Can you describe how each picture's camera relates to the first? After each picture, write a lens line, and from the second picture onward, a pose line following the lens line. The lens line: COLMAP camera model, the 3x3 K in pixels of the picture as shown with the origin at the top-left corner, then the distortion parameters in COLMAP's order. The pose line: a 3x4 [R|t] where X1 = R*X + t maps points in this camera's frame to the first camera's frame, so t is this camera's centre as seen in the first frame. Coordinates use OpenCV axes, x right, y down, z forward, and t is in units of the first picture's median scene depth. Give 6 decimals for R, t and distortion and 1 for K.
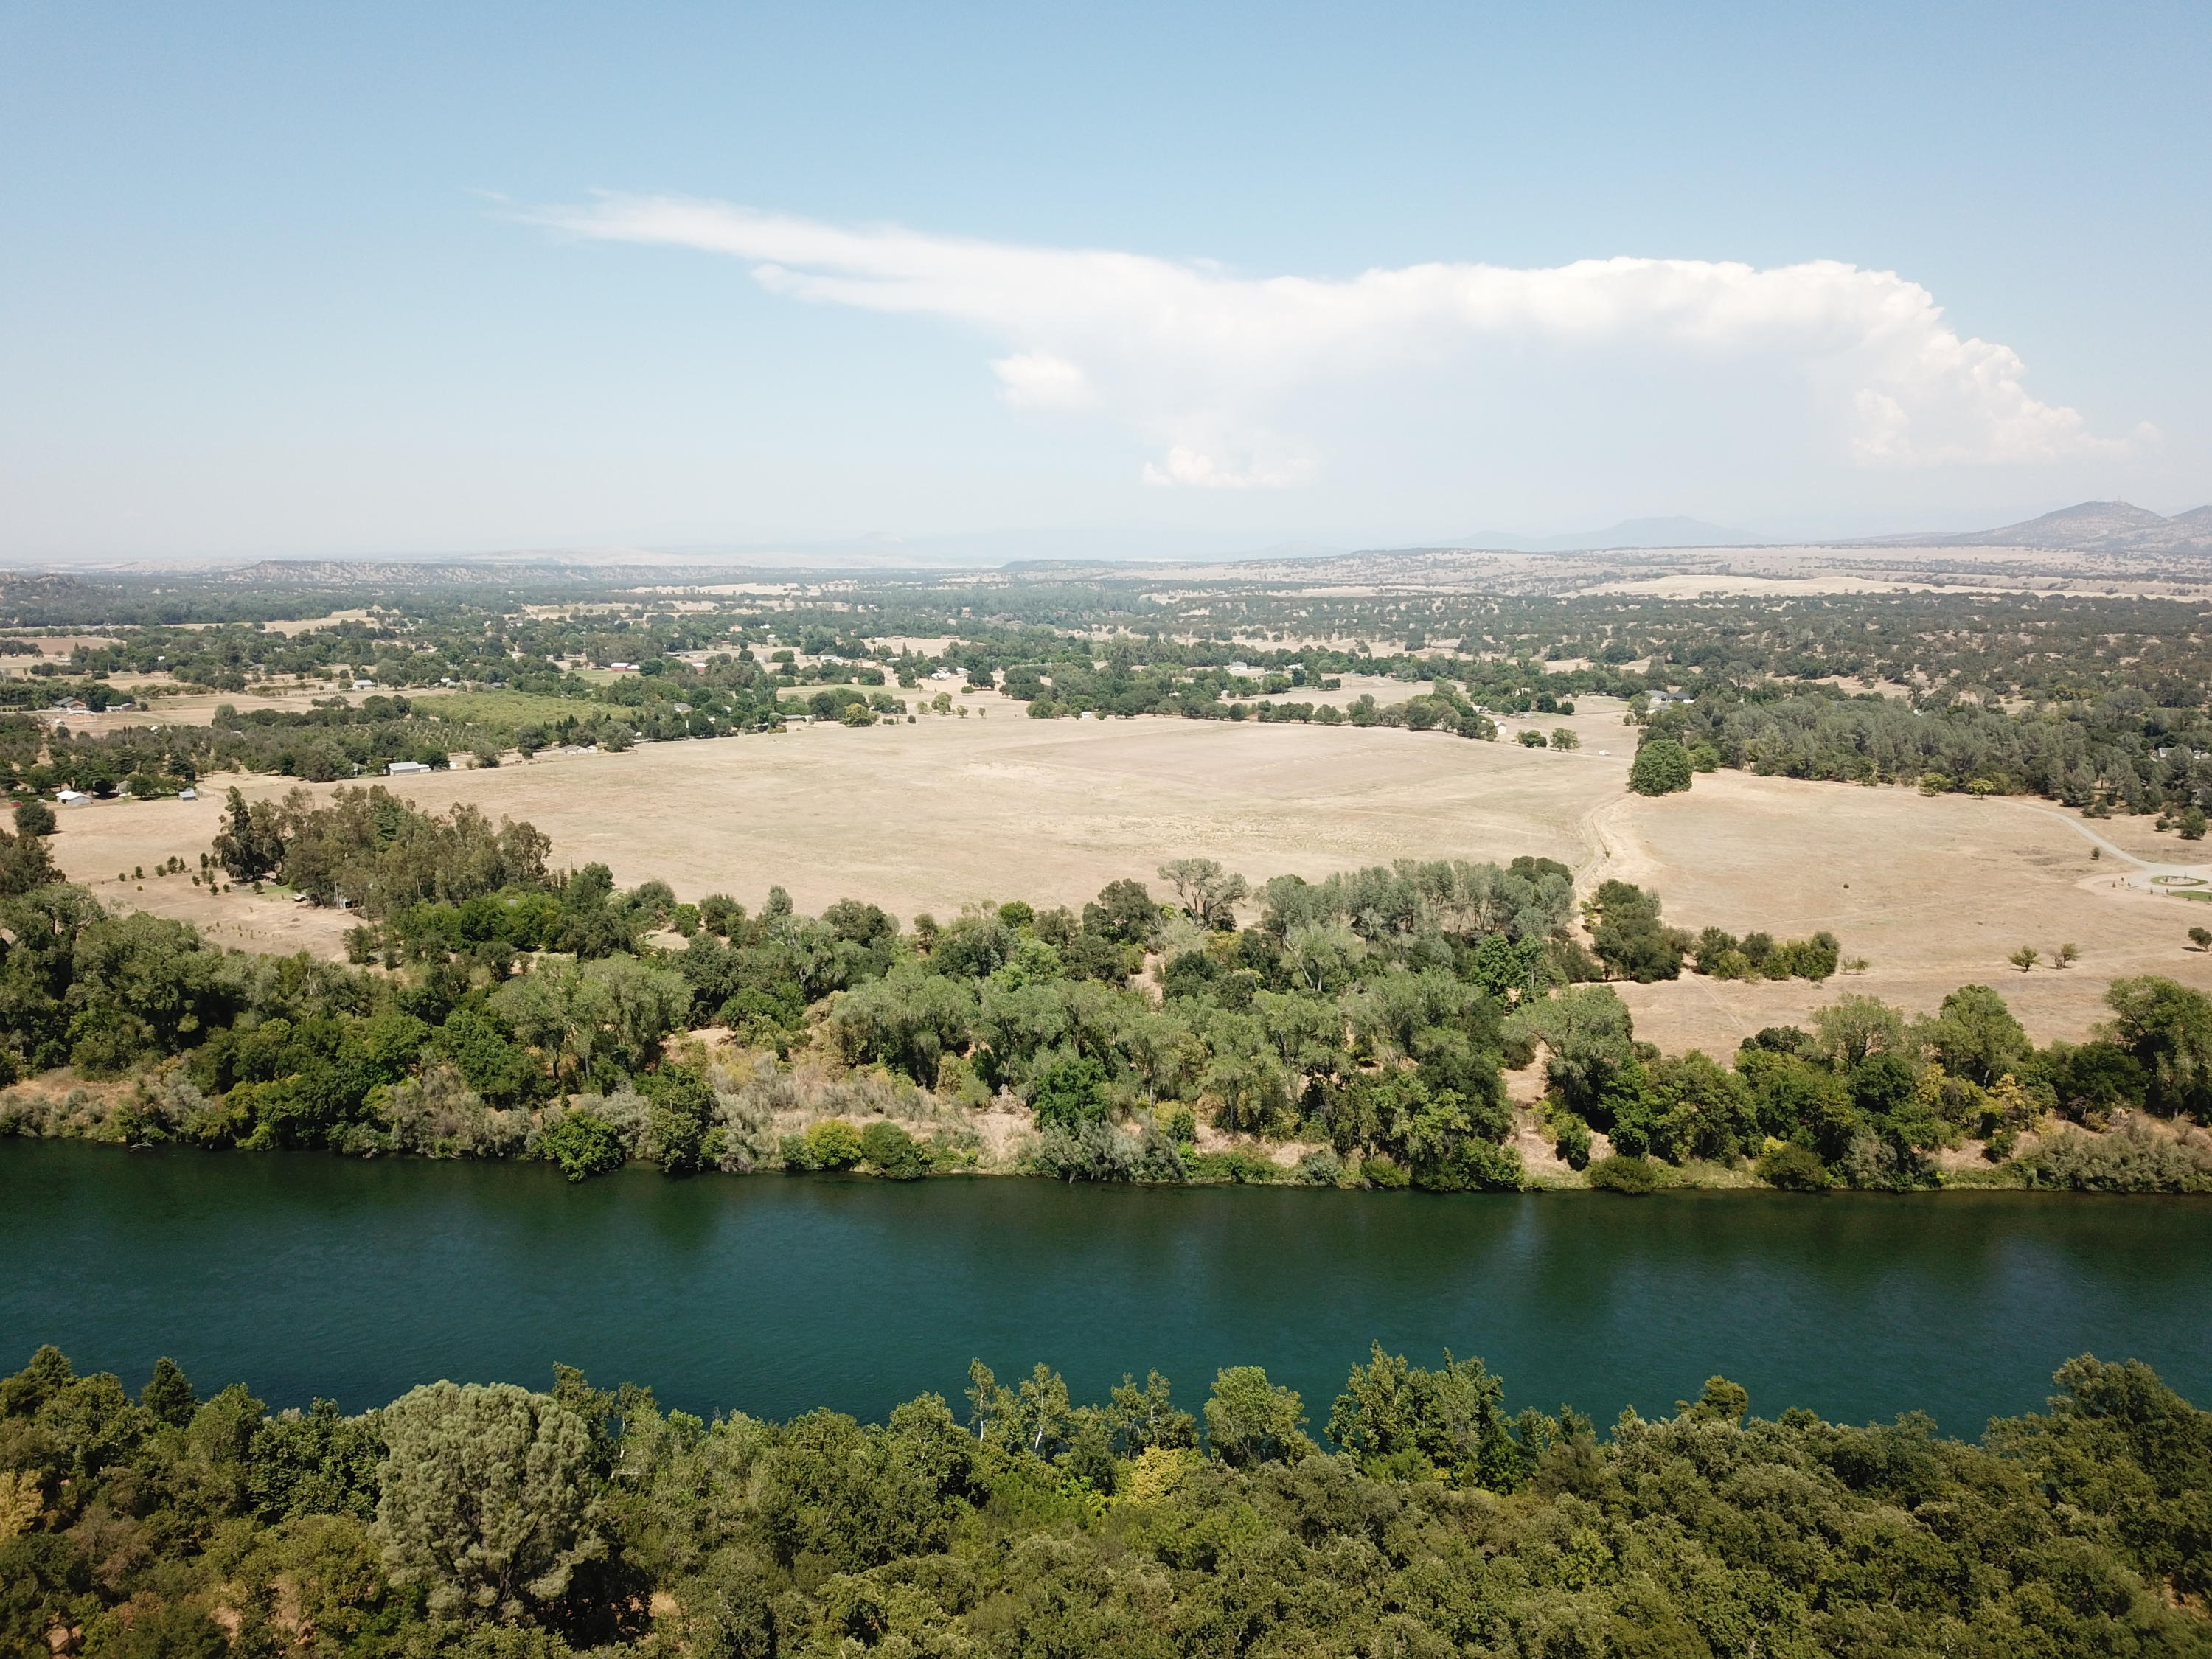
lens RADIAL K [[1686.2, 0, 1096.5], [0, 1686.2, 827.7], [0, 0, 1]] dist [0.012485, -0.006071]
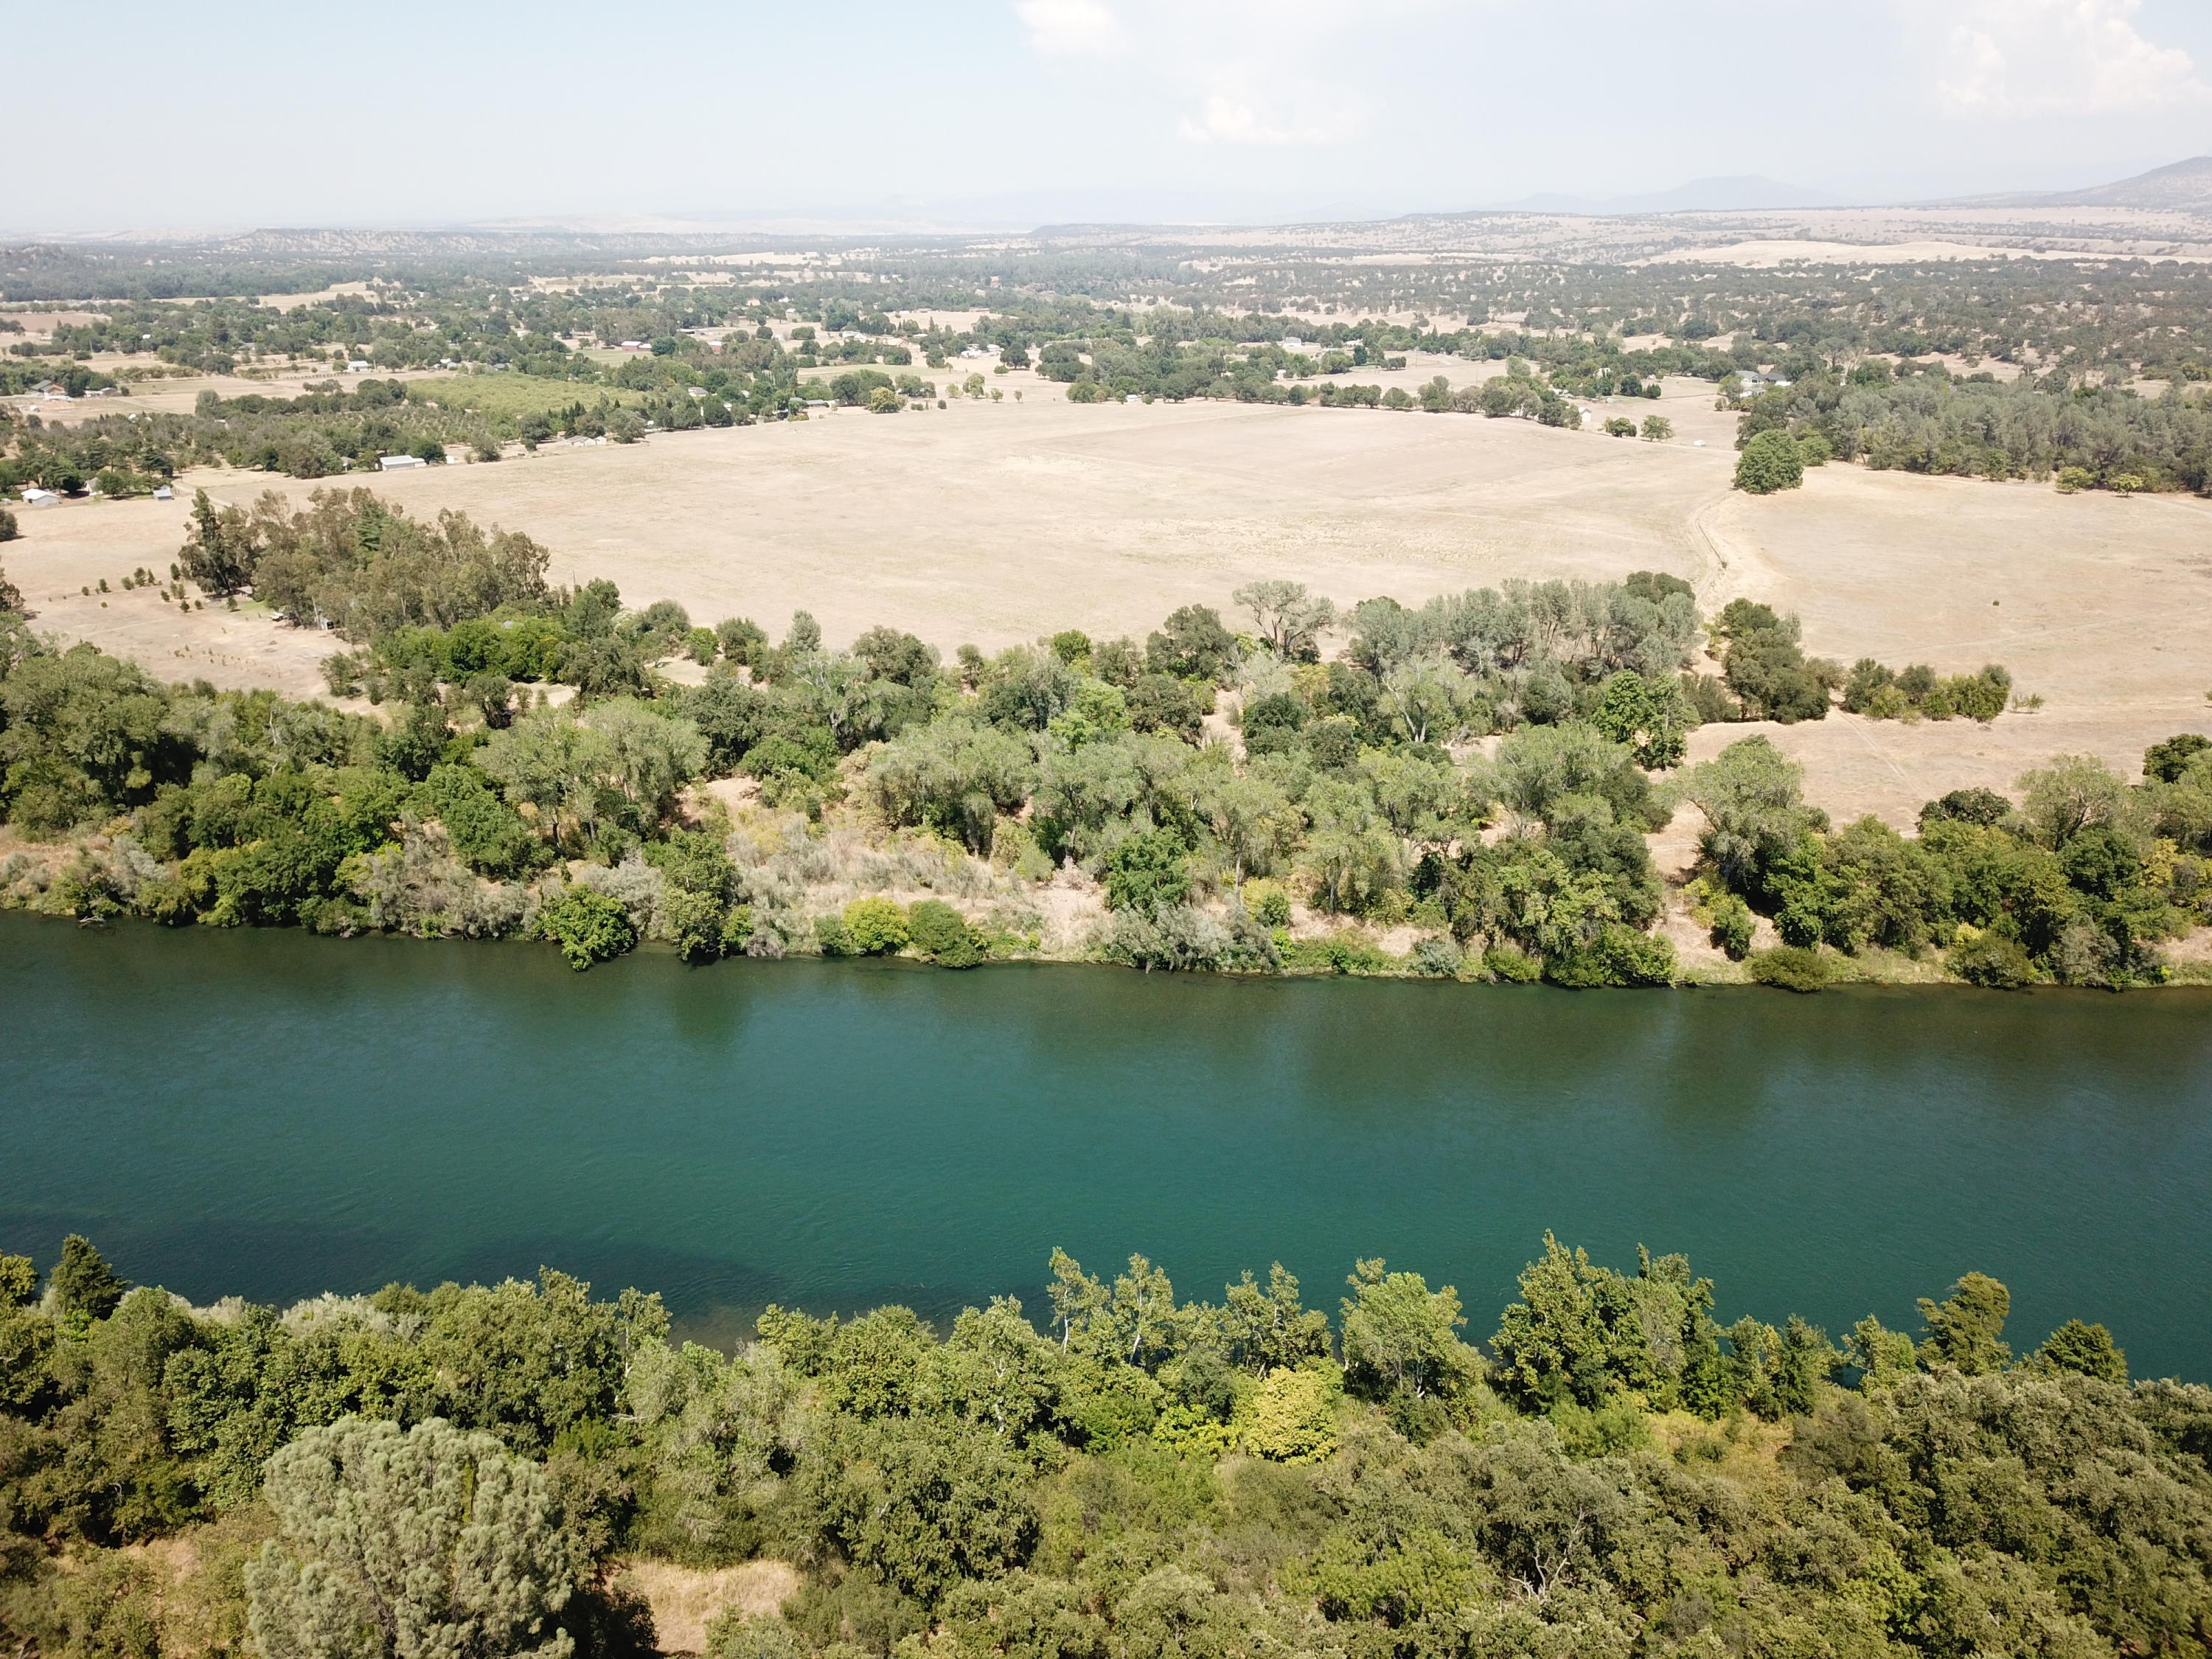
lens RADIAL K [[1689.8, 0, 1097.0], [0, 1689.8, 823.6], [0, 0, 1]] dist [0.005758, 0.002995]
pose [[0.999828, 0.003460, -0.018241, -0.009236], [-0.000094, 0.983415, 0.181372, -0.008137], [0.018566, -0.181339, 0.983245, 0.056648]]
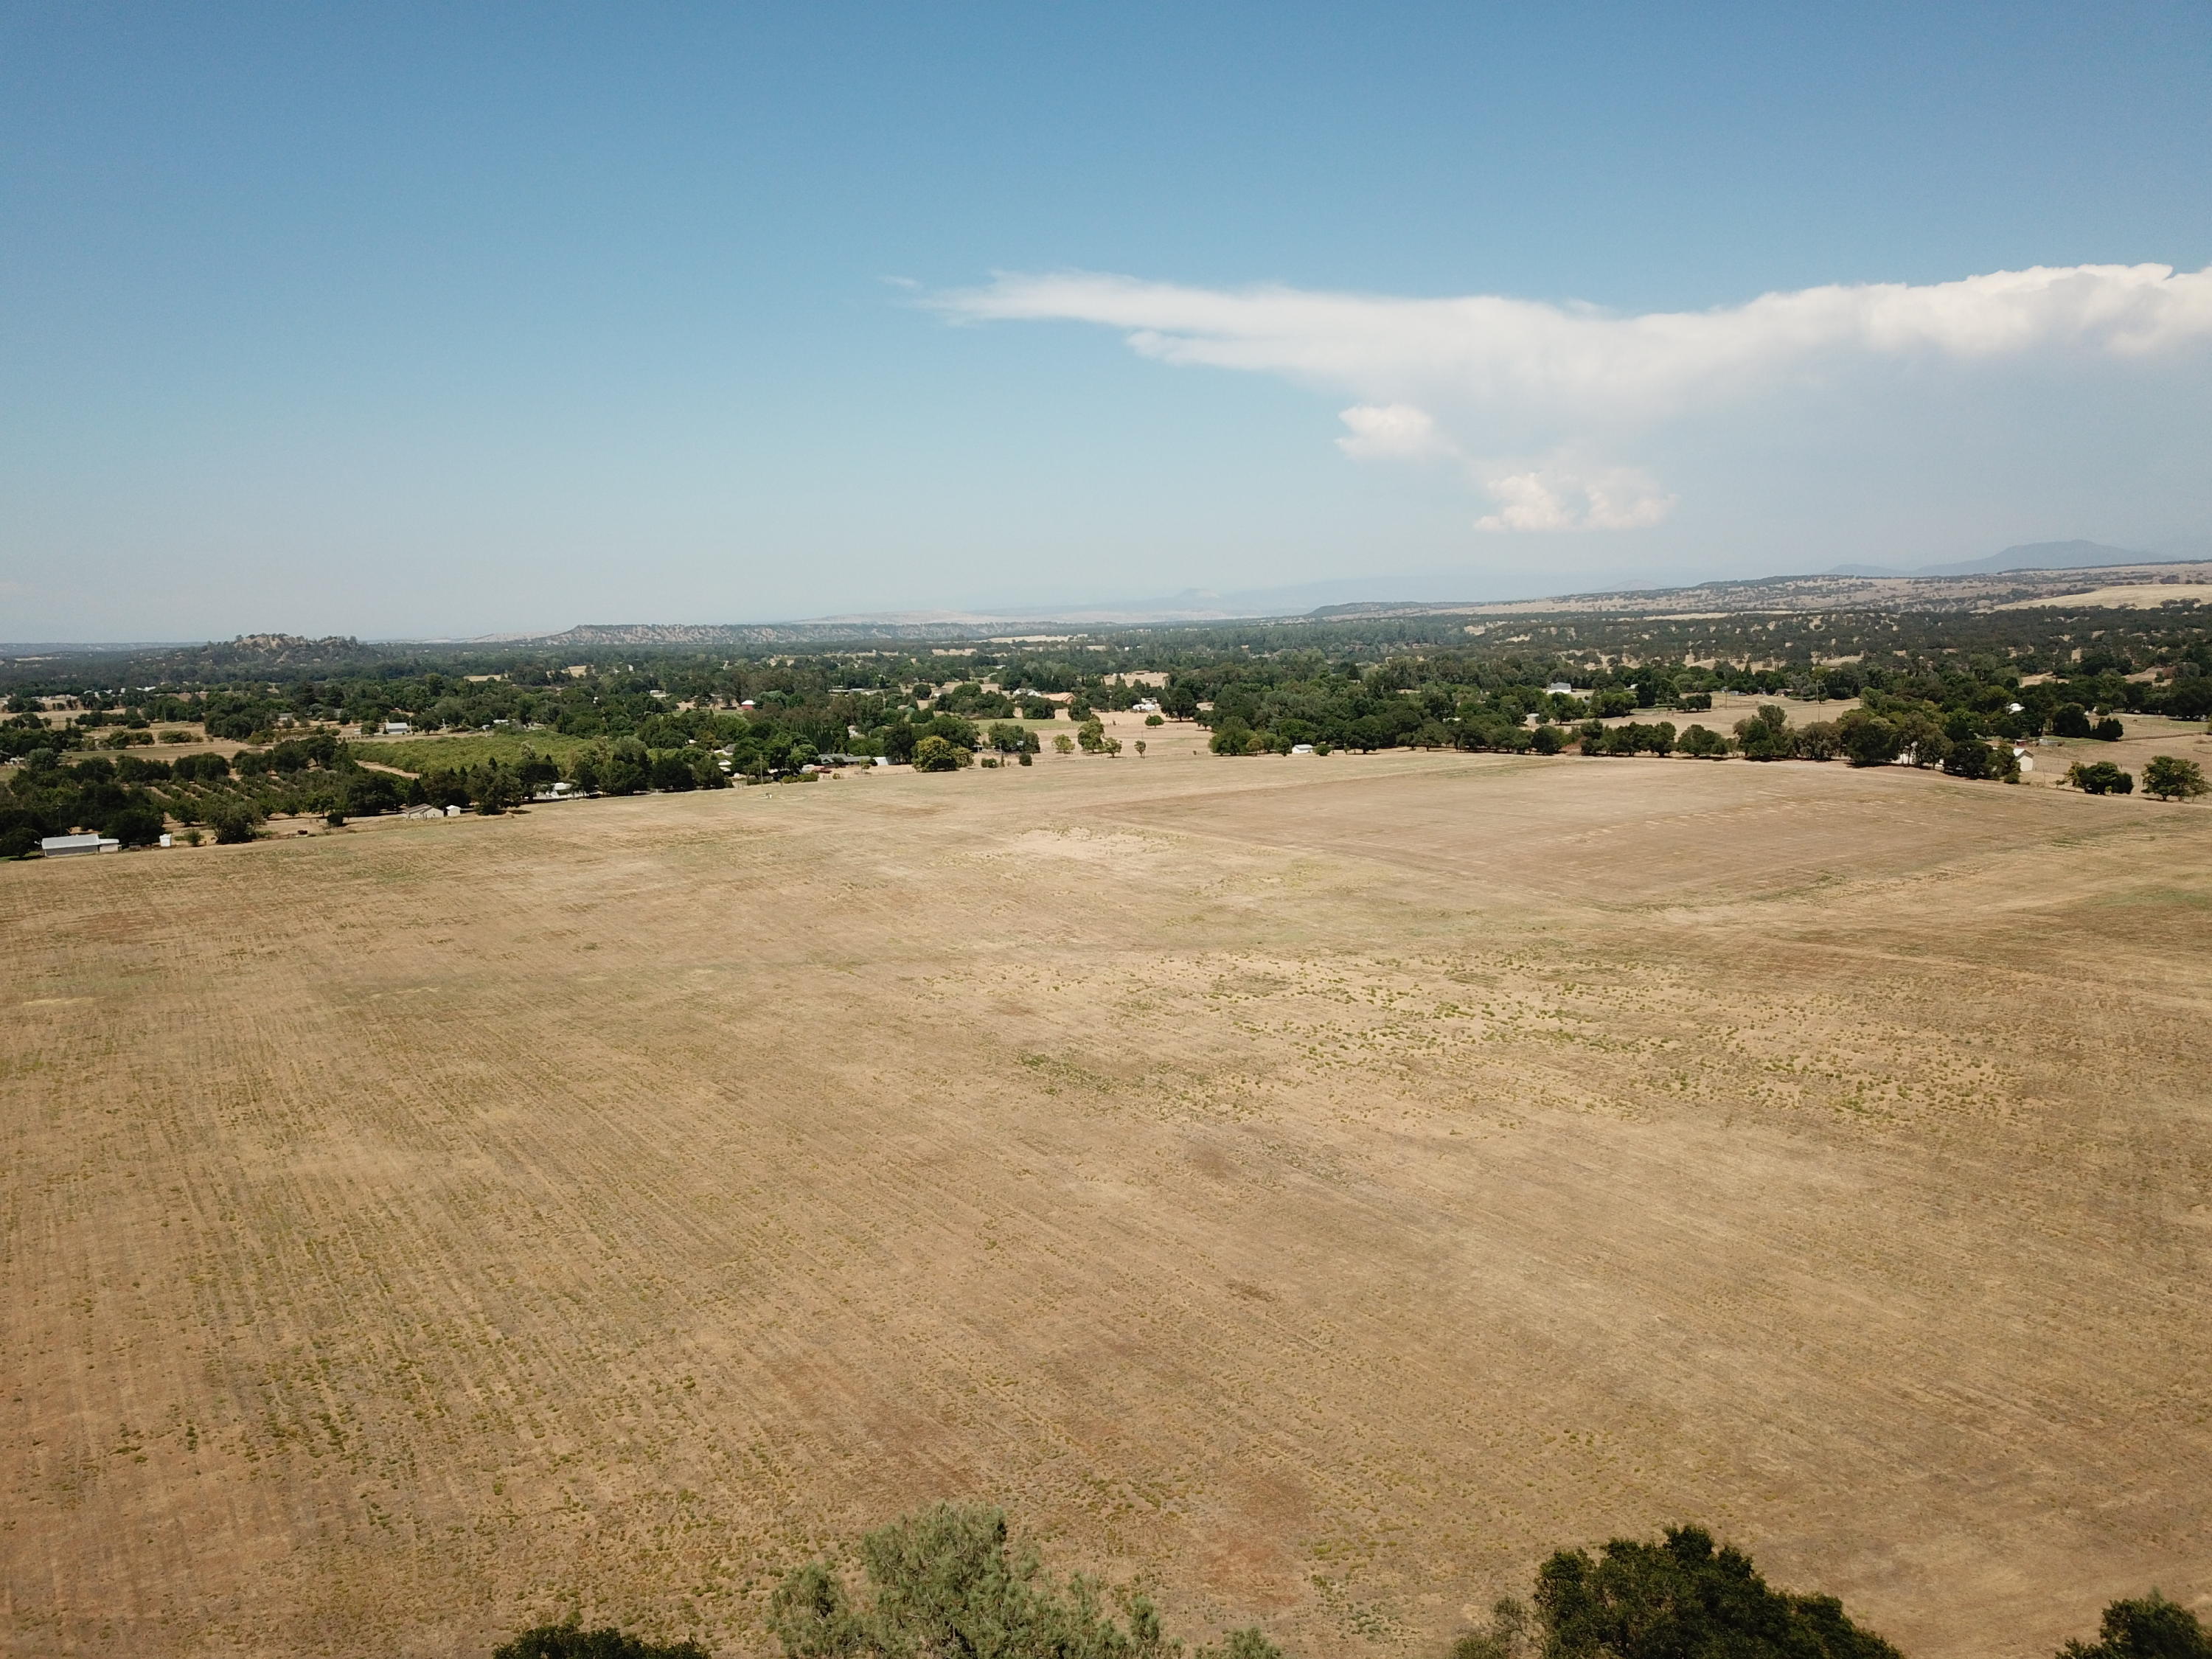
lens RADIAL K [[1689.8, 0, 1097.0], [0, 1689.8, 823.6], [0, 0, 1]] dist [0.005758, 0.002995]
pose [[0.981875, -0.006013, -0.189435, 0.048530], [-0.000627, 0.999388, -0.034974, -0.020279], [0.189529, 0.034458, 0.981270, 0.437433]]
